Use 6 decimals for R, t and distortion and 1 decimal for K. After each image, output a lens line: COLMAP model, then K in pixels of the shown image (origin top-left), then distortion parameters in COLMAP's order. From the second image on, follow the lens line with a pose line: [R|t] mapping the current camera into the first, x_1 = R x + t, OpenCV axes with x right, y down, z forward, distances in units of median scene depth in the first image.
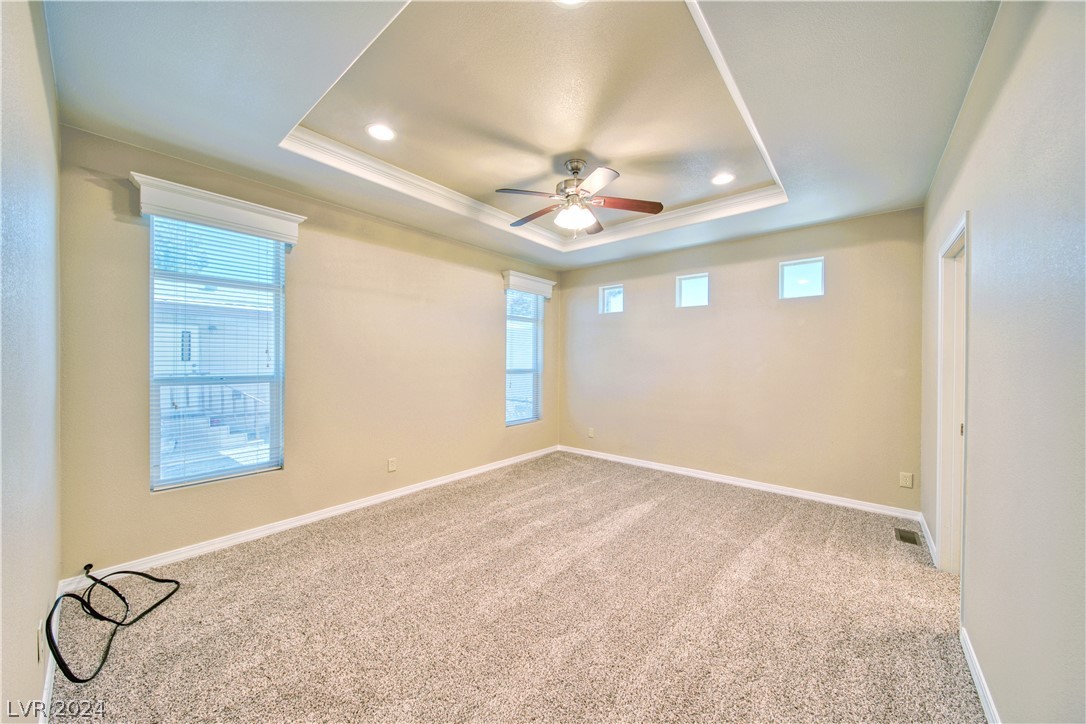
lens RADIAL K [[380.2, 0, 543.0], [0, 380.2, 362.0], [0, 0, 1]] dist [0.000882, -0.002403]
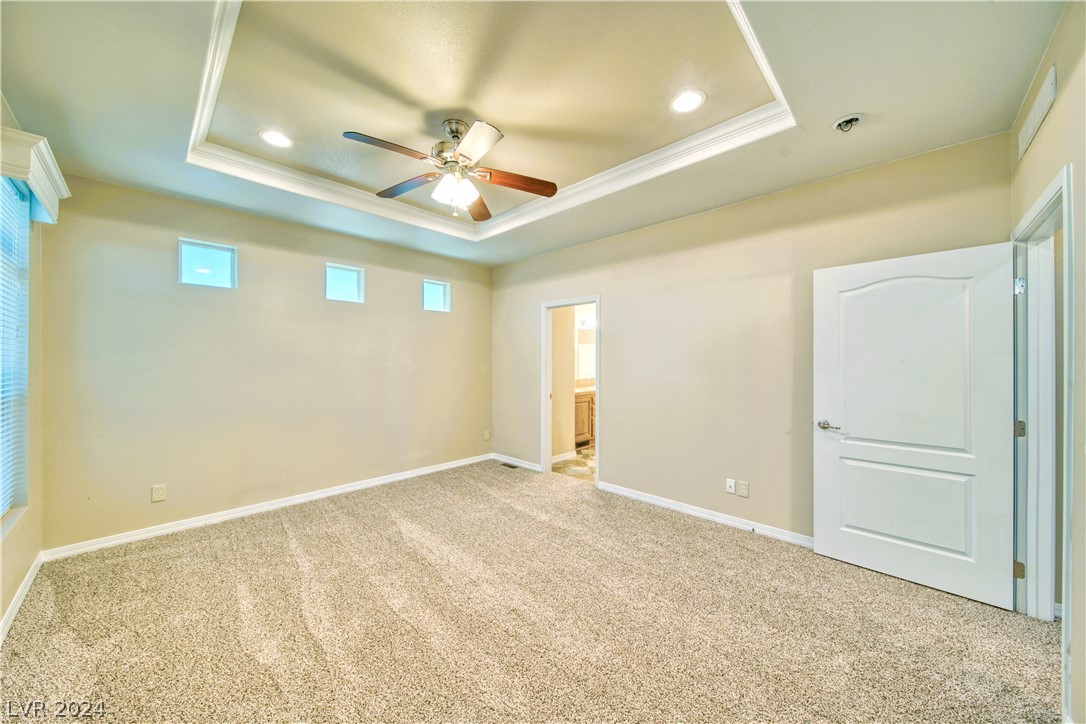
lens RADIAL K [[380.2, 0, 543.0], [0, 380.2, 362.0], [0, 0, 1]] dist [0.000882, -0.002403]
pose [[0.067592, -0.006359, 0.997693, -0.594854], [0.004384, 0.999972, 0.006077, -0.009414], [-0.997703, 0.003963, 0.067618, 0.614610]]
